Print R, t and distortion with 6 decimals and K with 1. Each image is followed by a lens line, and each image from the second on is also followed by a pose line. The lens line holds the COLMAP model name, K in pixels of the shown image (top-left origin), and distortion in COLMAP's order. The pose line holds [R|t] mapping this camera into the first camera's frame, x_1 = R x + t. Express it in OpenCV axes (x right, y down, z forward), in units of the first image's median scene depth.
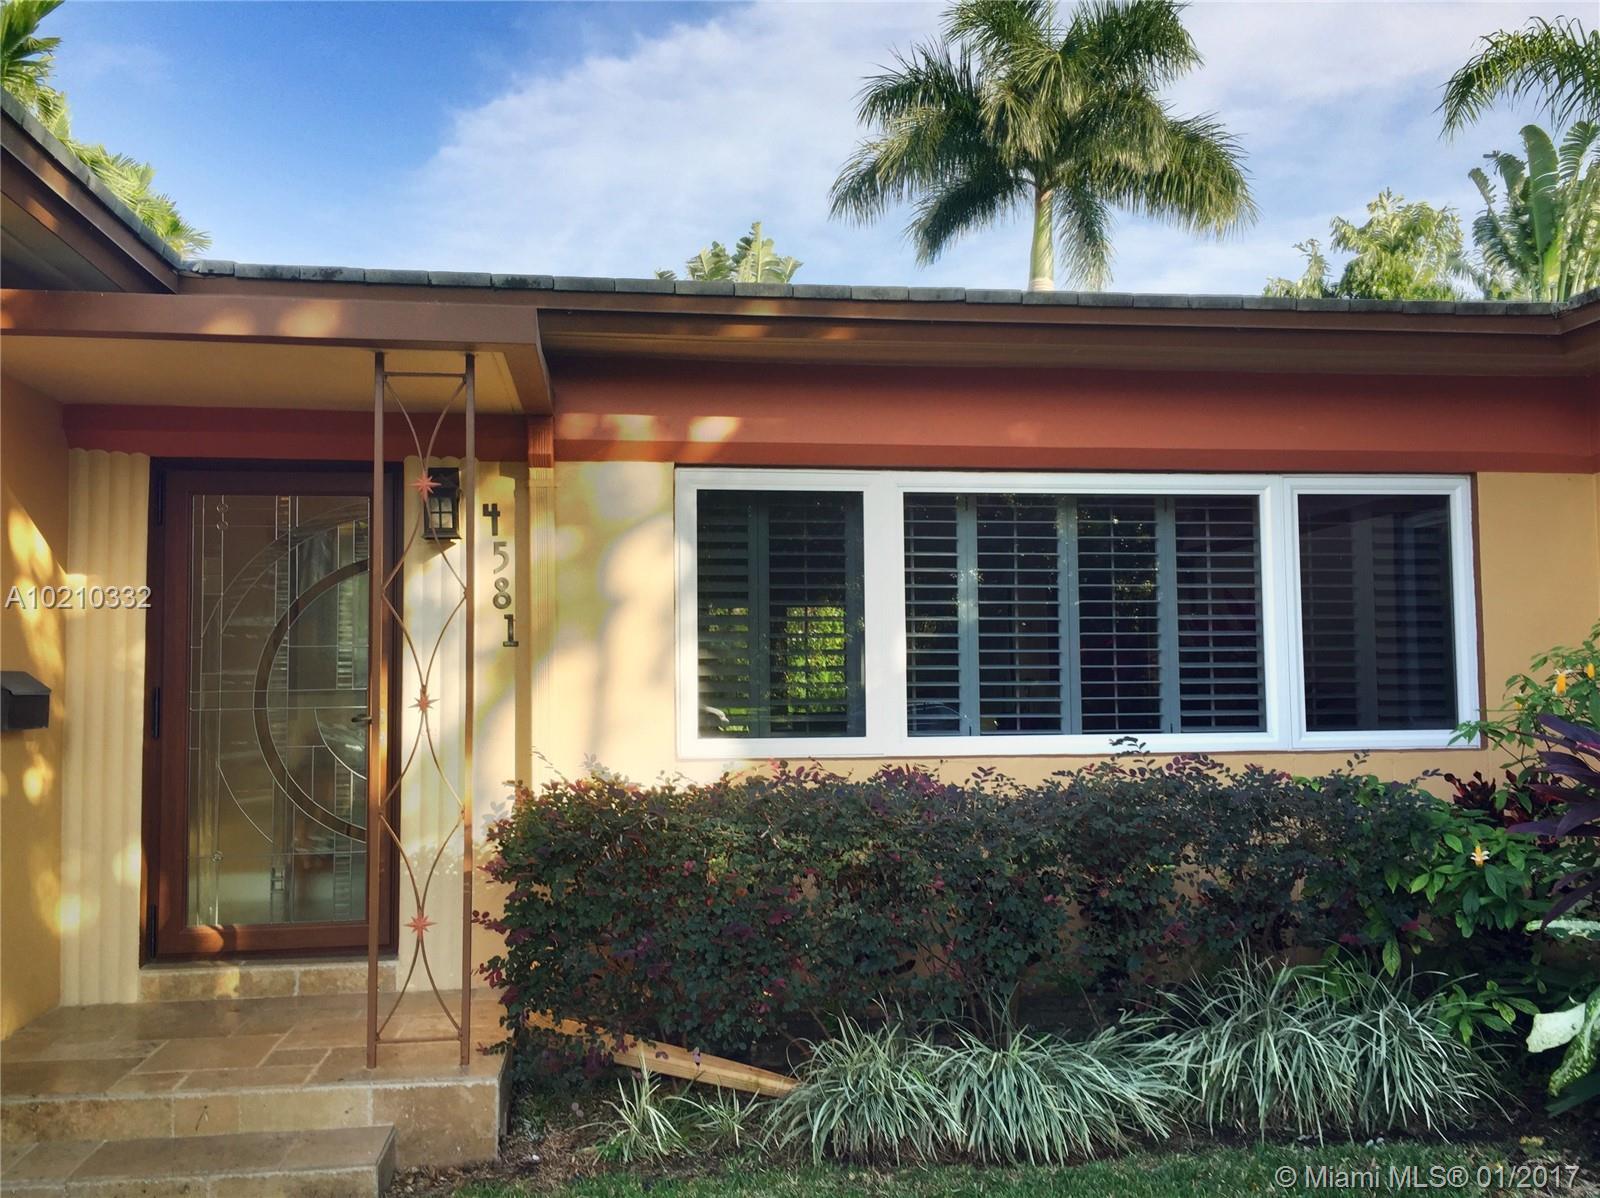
lens RADIAL K [[1383.4, 0, 812.4], [0, 1383.4, 592.9], [0, 0, 1]] dist [0.083151, -0.091273]
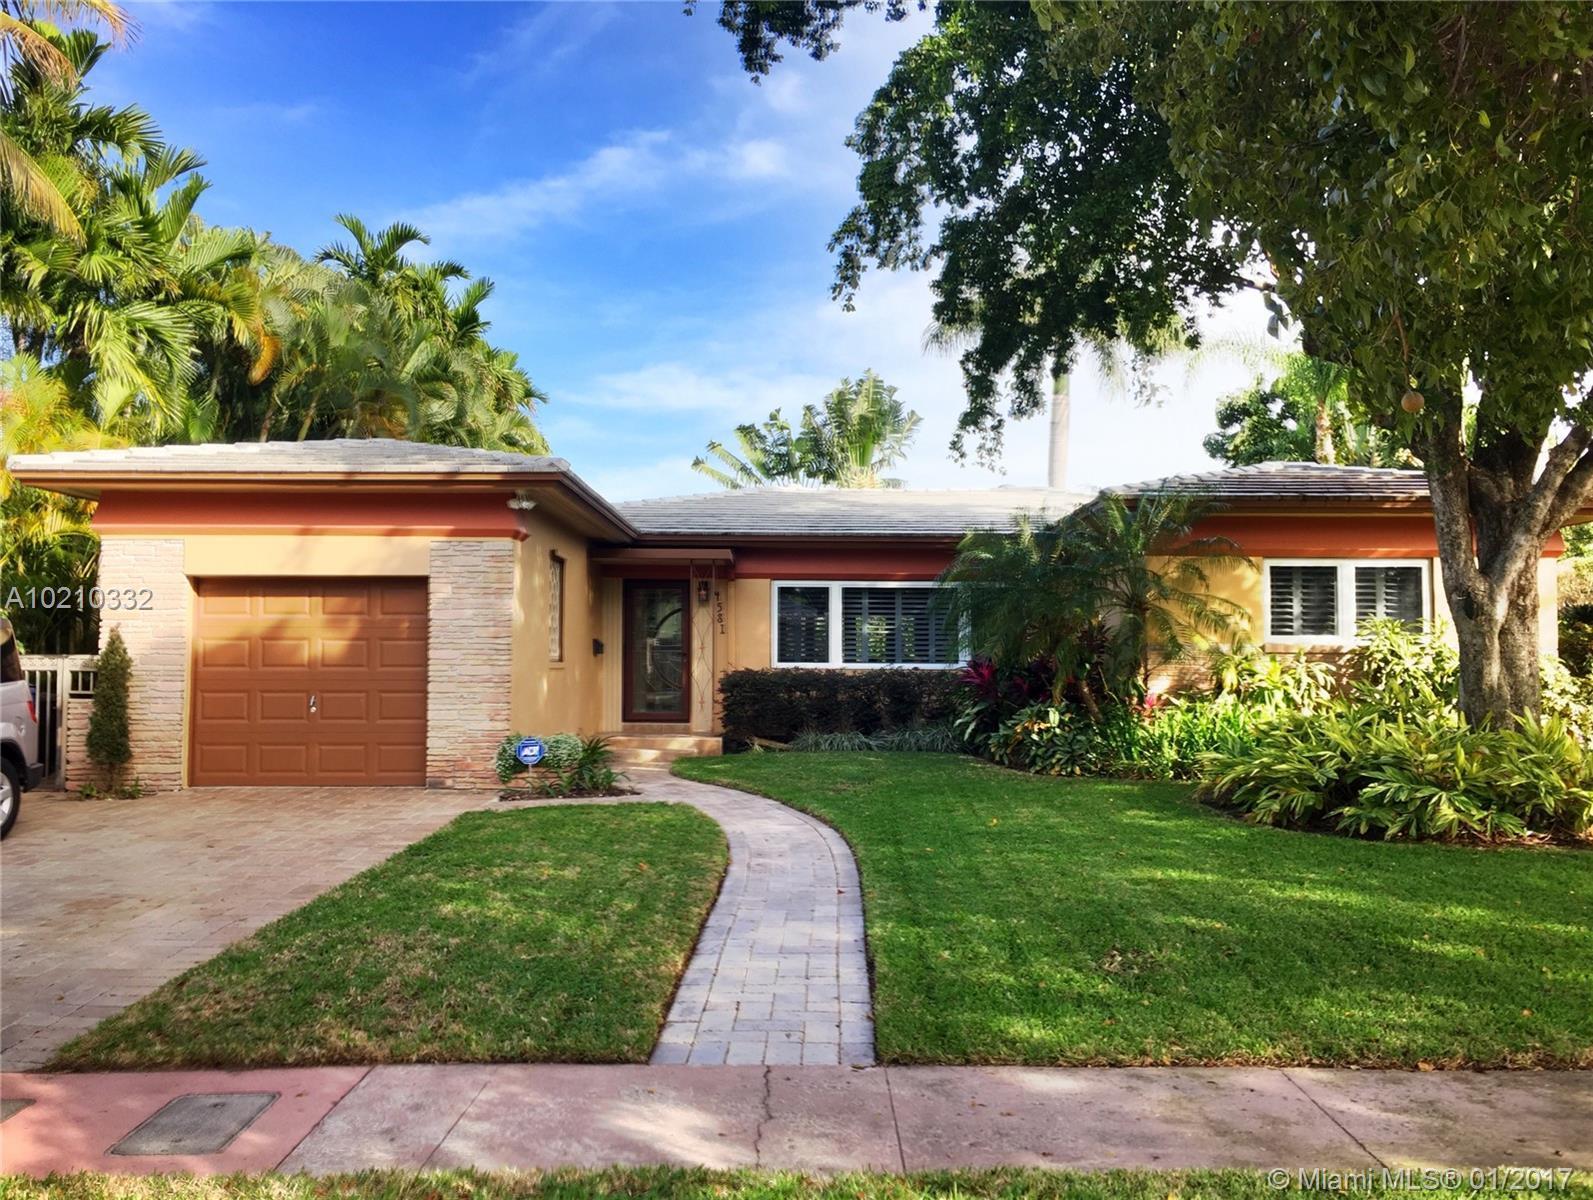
lens RADIAL K [[1377.4, 0, 813.3], [0, 1377.4, 587.2], [0, 0, 1]] dist [0.083151, -0.091273]
pose [[0.989985, 0.005979, -0.141043, 0.149456], [-0.004203, 0.999908, 0.012883, -0.037628], [0.141107, -0.012161, 0.989920, -0.723352]]
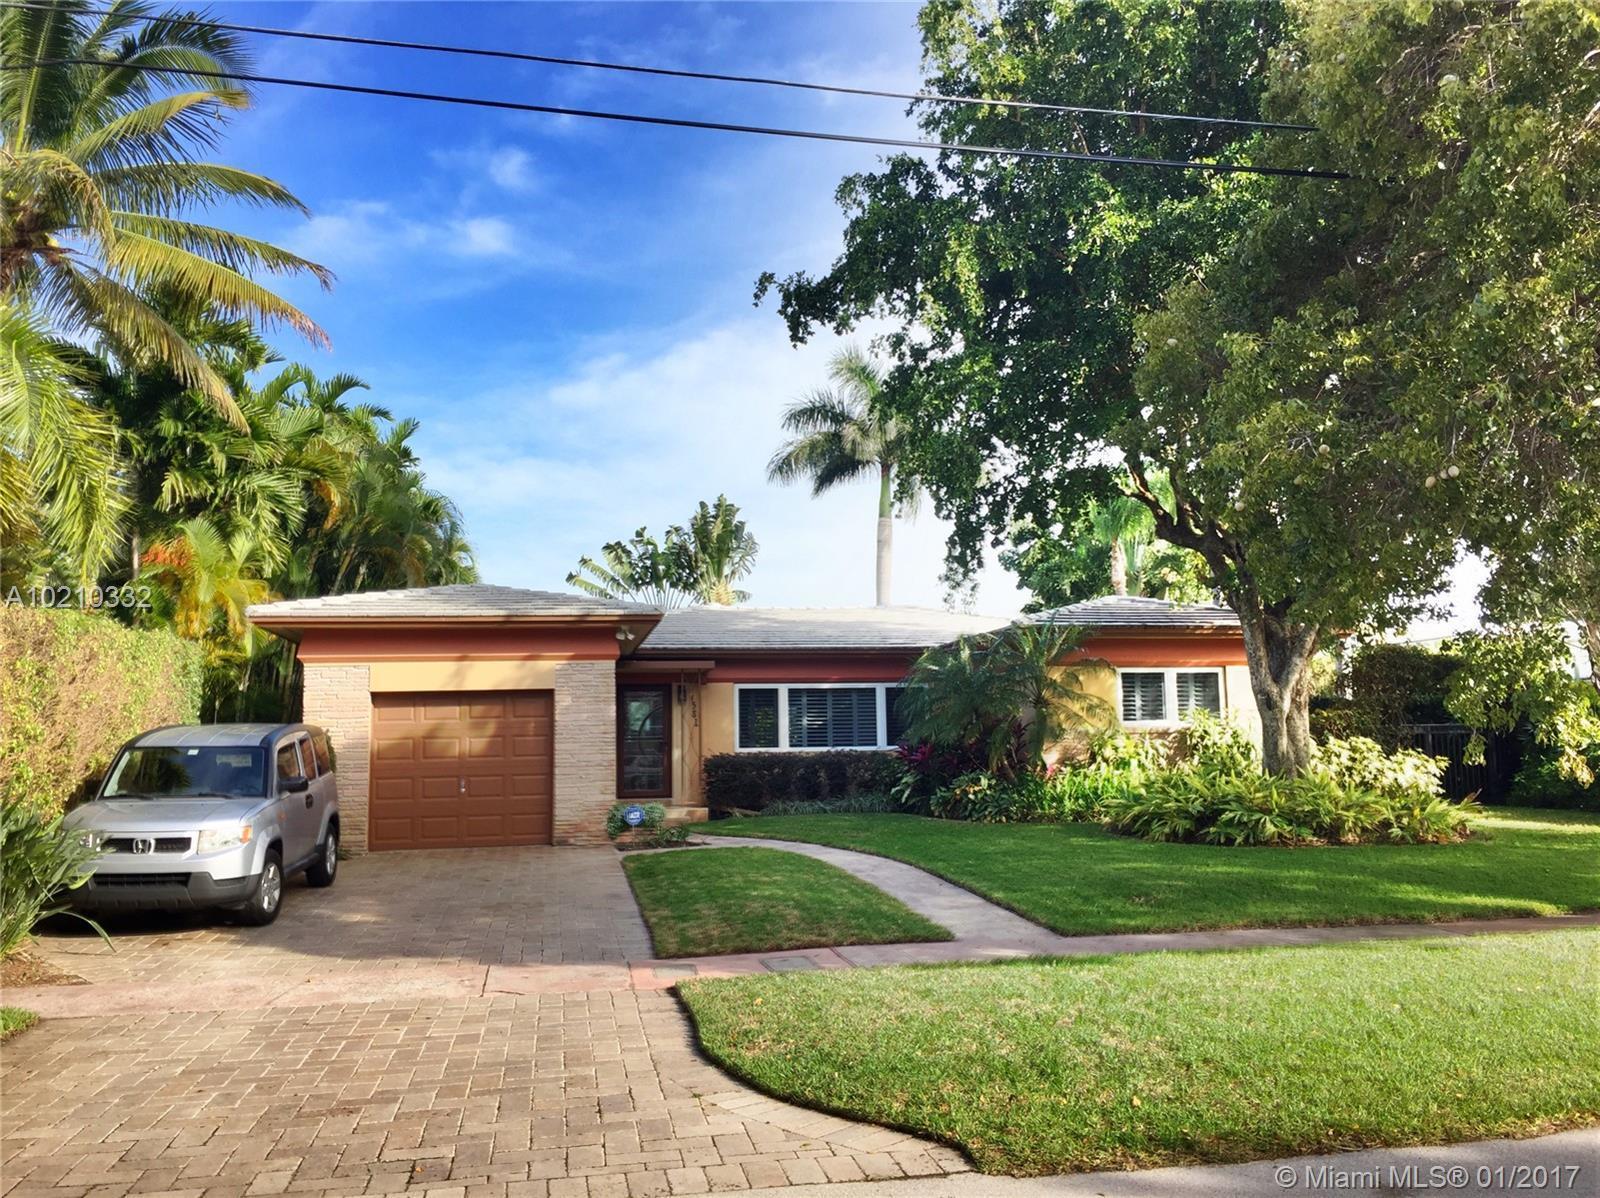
lens RADIAL K [[1383.4, 0, 795.7], [0, 1383.4, 598.0], [0, 0, 1]] dist [0.083151, -0.091273]
pose [[0.999308, -0.004320, 0.036943, -0.021229], [0.005836, 0.999142, -0.041010, -0.057731], [-0.036734, 0.041198, 0.998476, -1.049337]]
